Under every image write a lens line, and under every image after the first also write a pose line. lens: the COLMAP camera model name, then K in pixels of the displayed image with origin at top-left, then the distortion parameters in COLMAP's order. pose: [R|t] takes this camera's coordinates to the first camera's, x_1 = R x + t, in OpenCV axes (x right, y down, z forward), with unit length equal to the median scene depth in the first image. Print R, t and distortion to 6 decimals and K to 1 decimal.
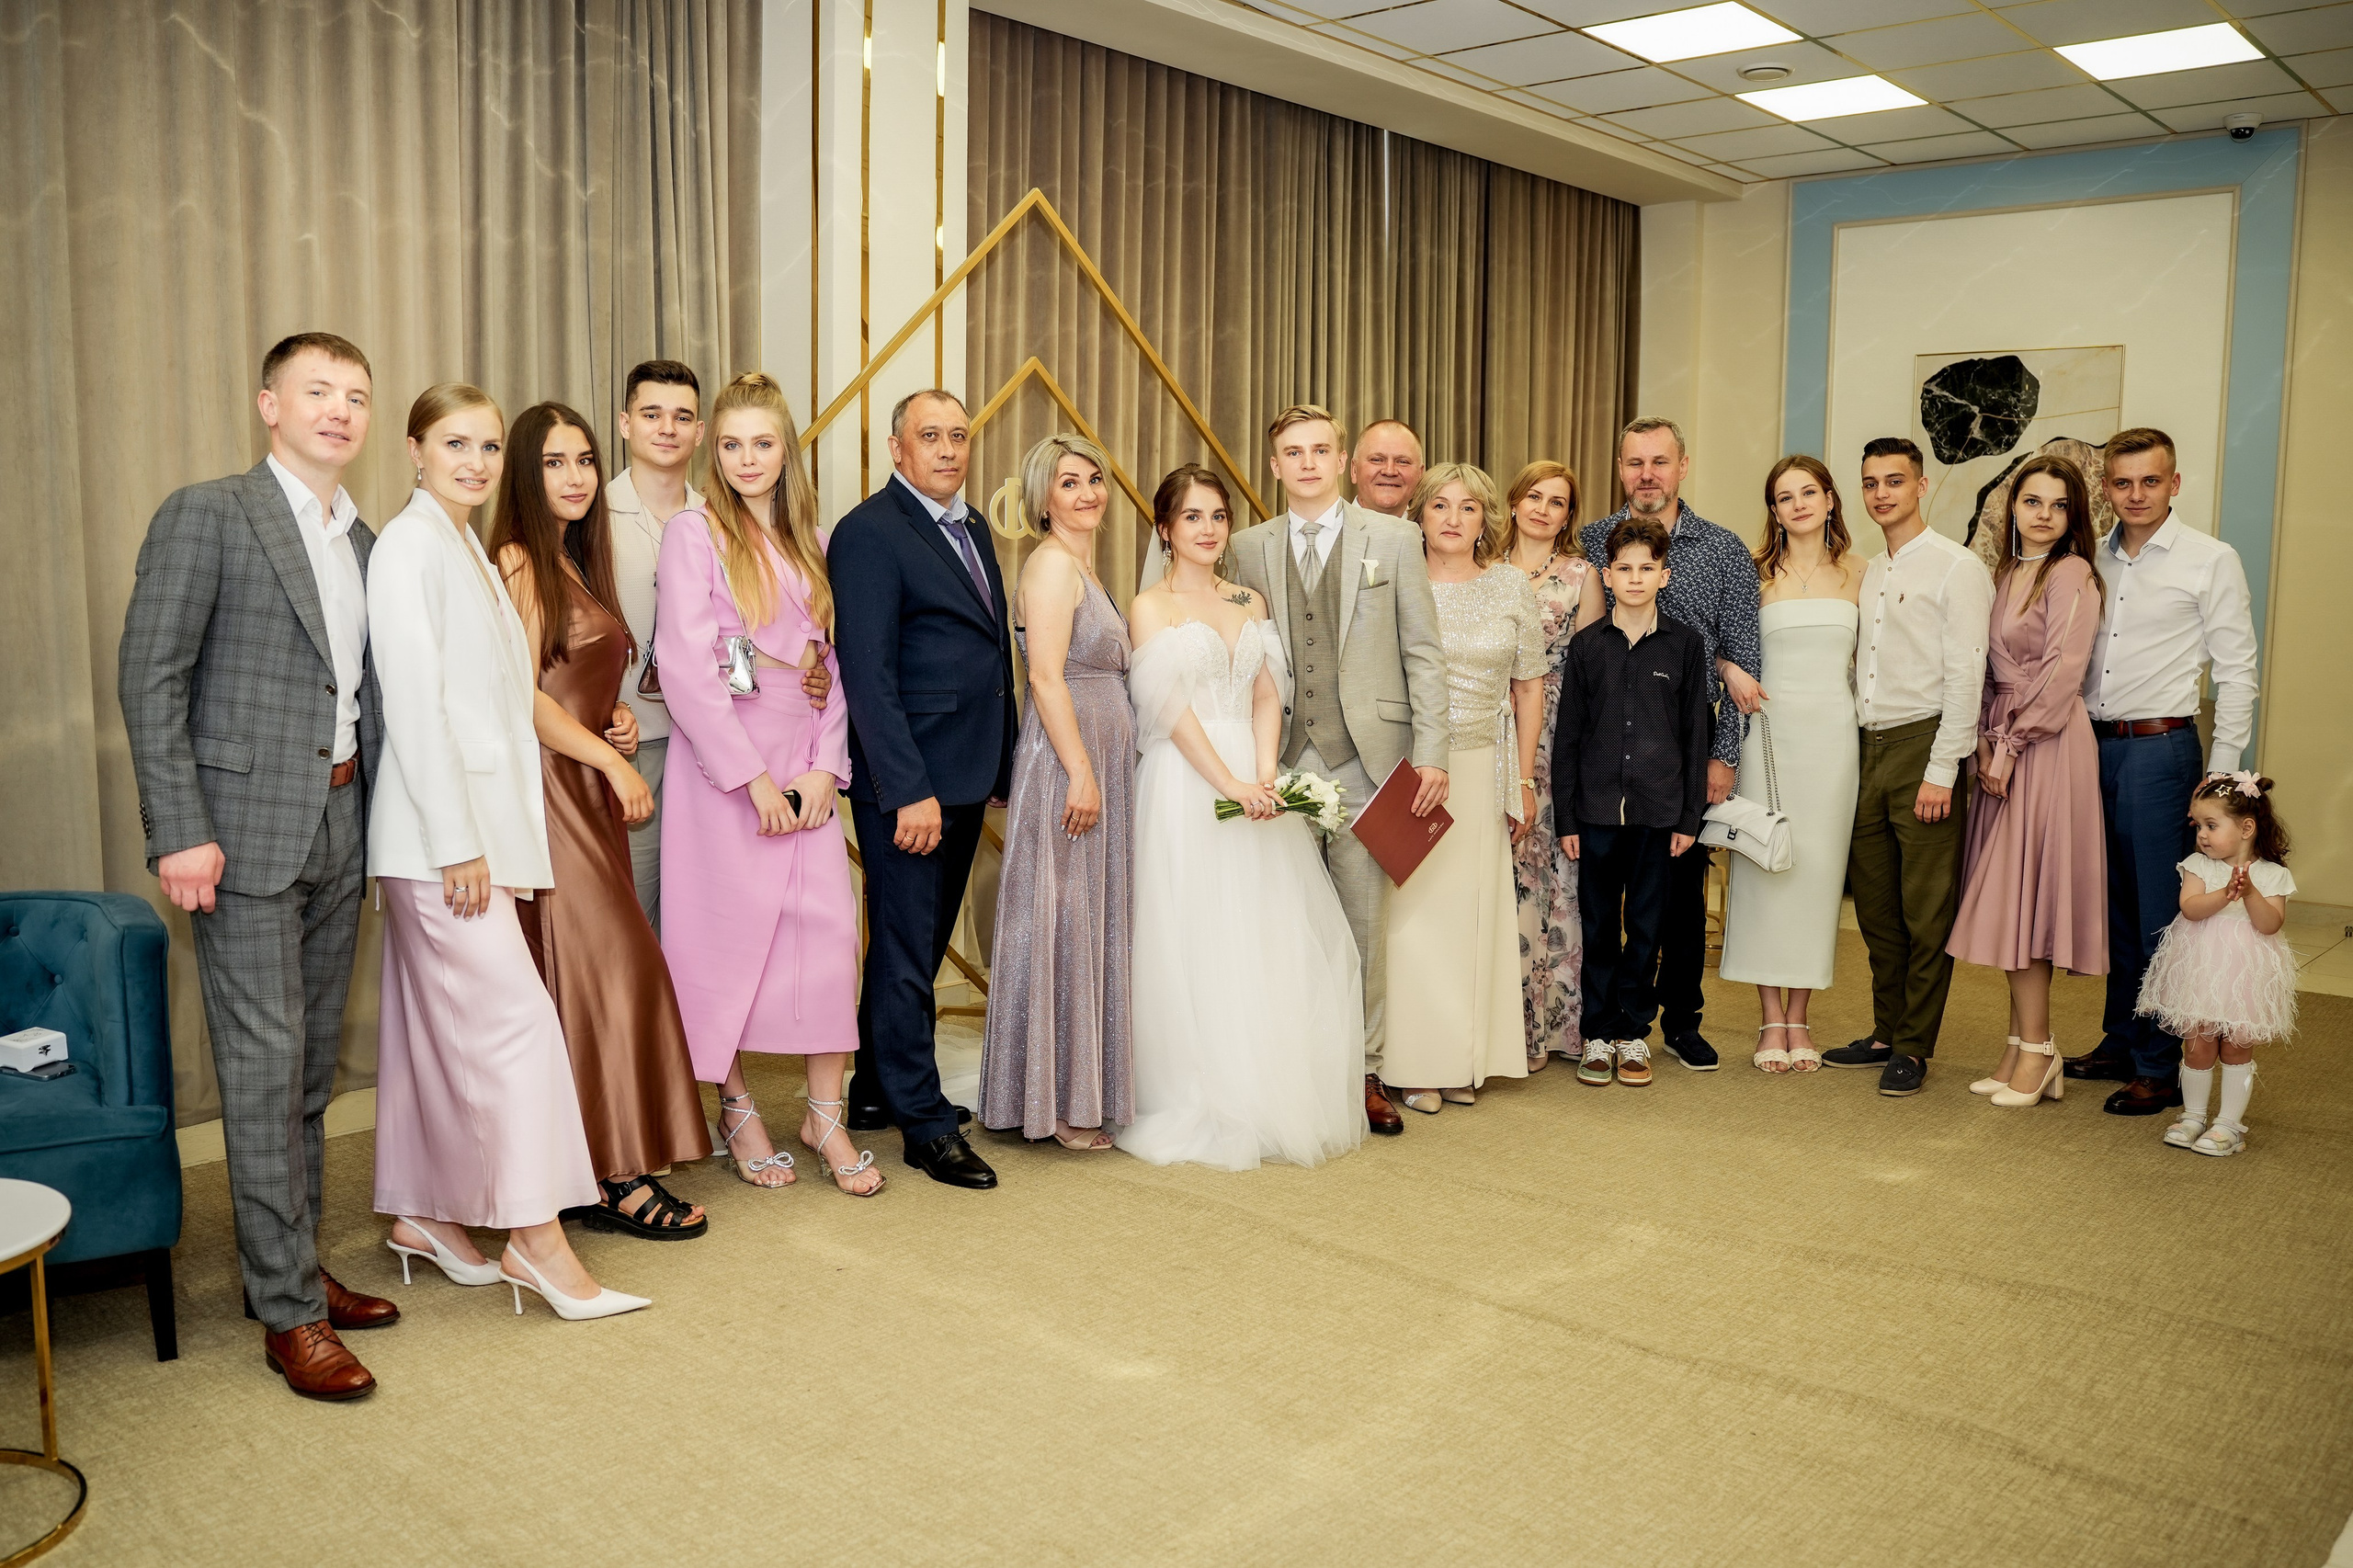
lens RADIAL K [[2073.9, 0, 1175.6], [0, 2073.9, 782.5], [0, 0, 1]] dist [-0.026116, -0.025394]
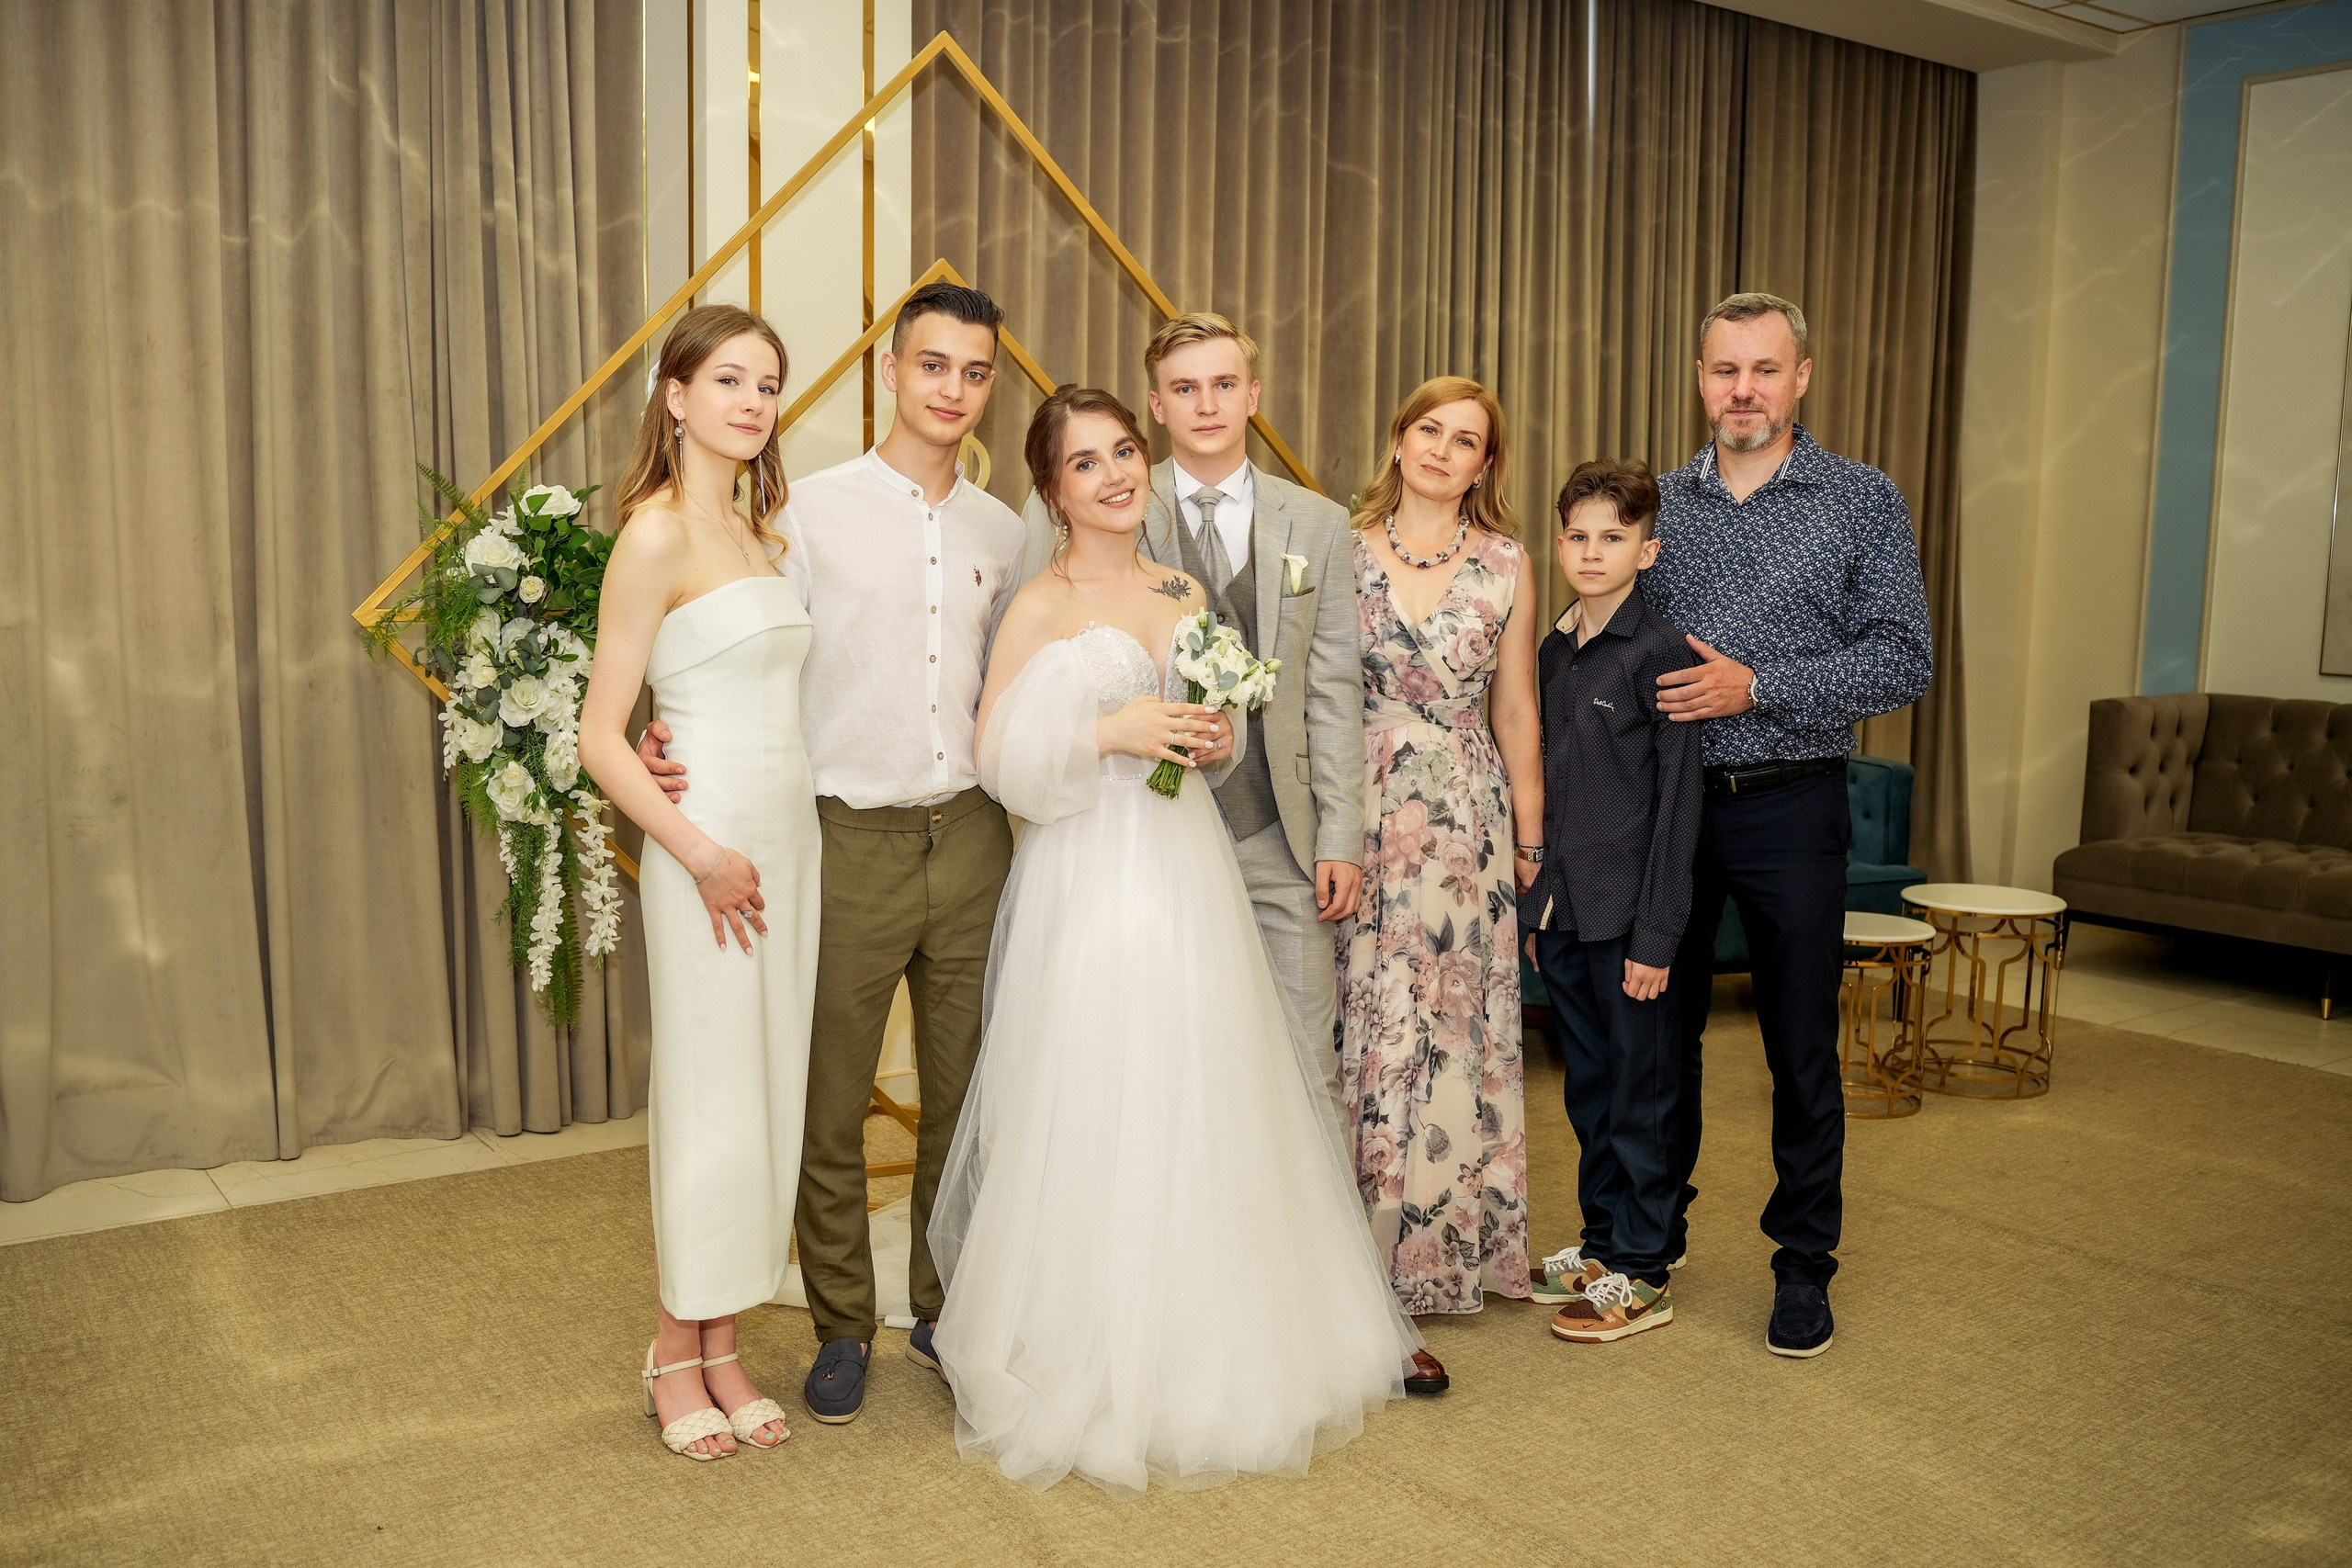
lens RADIAL K [[2072.9, 0, 1173.8], [0, 2072.9, 779.1], [0, 0, 1]] dist [-0.026116, -0.025394]
pose [[0.972699, 0.029024, -0.230248, 0.135035], [-0.026109, 0.999536, 0.015699, -0.023096], [0.230597, -0.009259, 0.973005, 0.209438]]
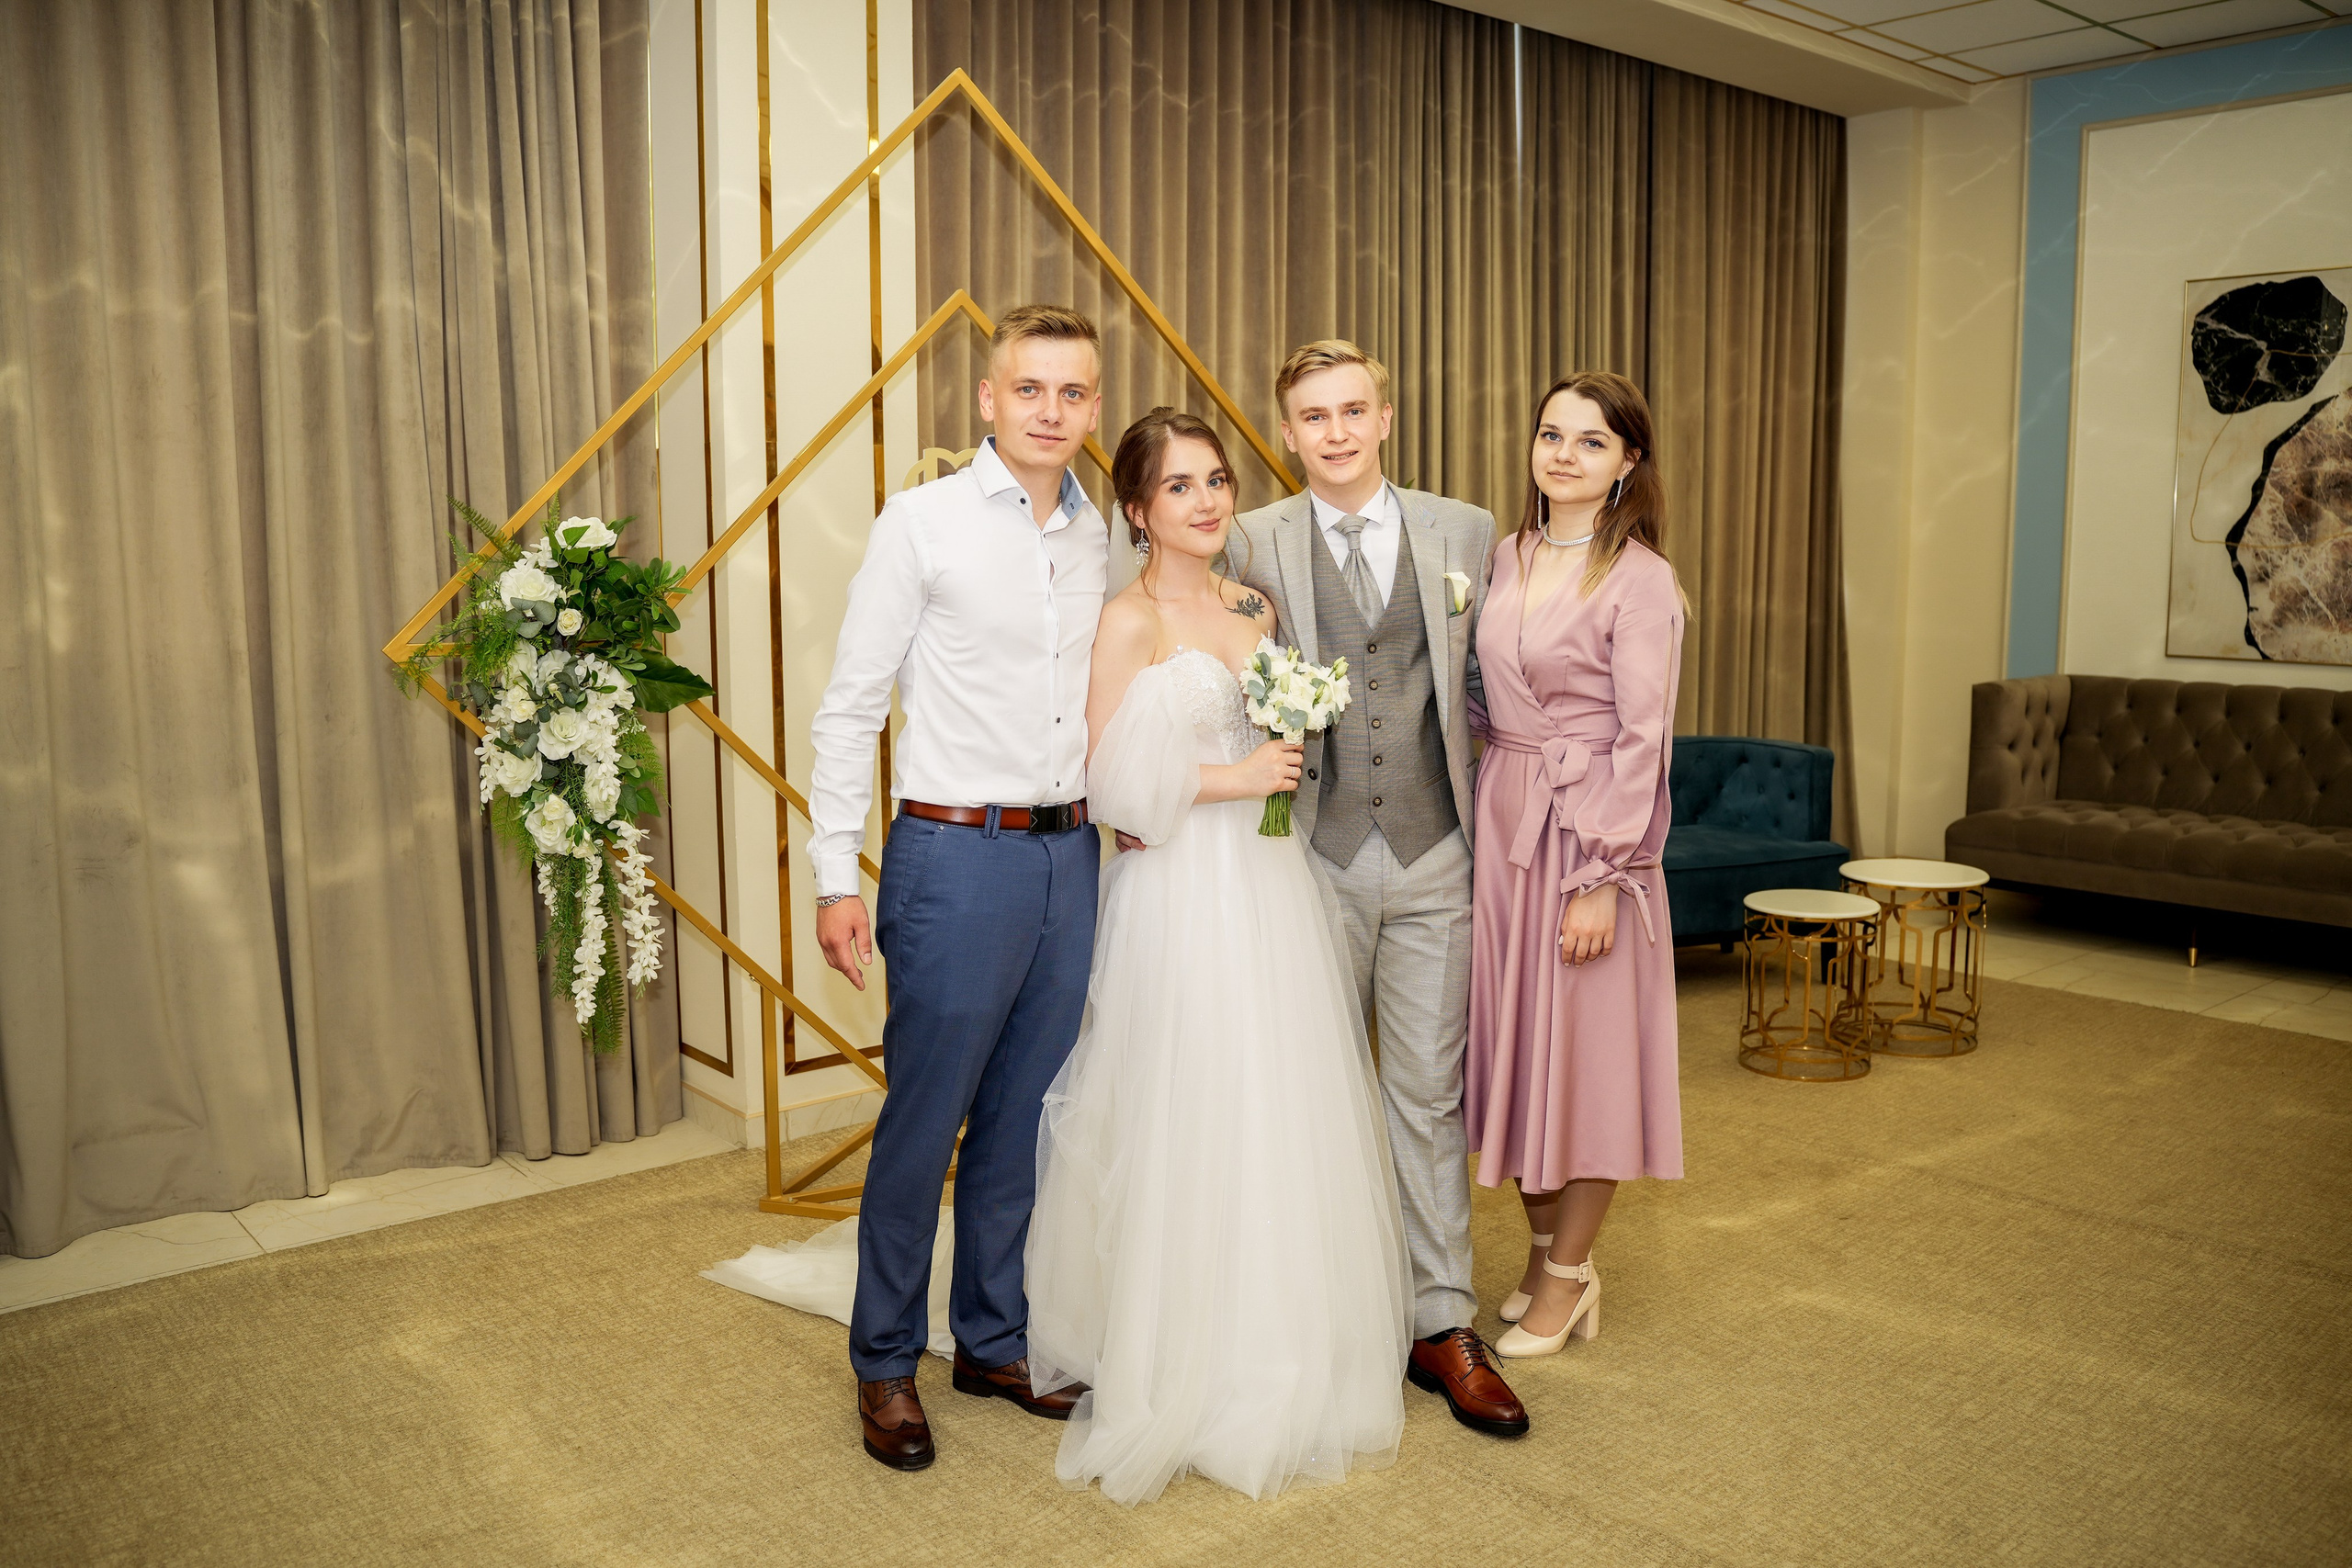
lens RADIAL K [[1876.9, 0, 1234.2], [0, 1876.9, 749.2], [0, 0, 1]] dist [-0.047762, 0.023921]
pose [[0.990587, 0.002523, -0.136864, 0.092241], [-0.001203, 0.999952, 0.009724, -0.029978], [0.136882, -0.009468, 0.990542, 0.234422]]
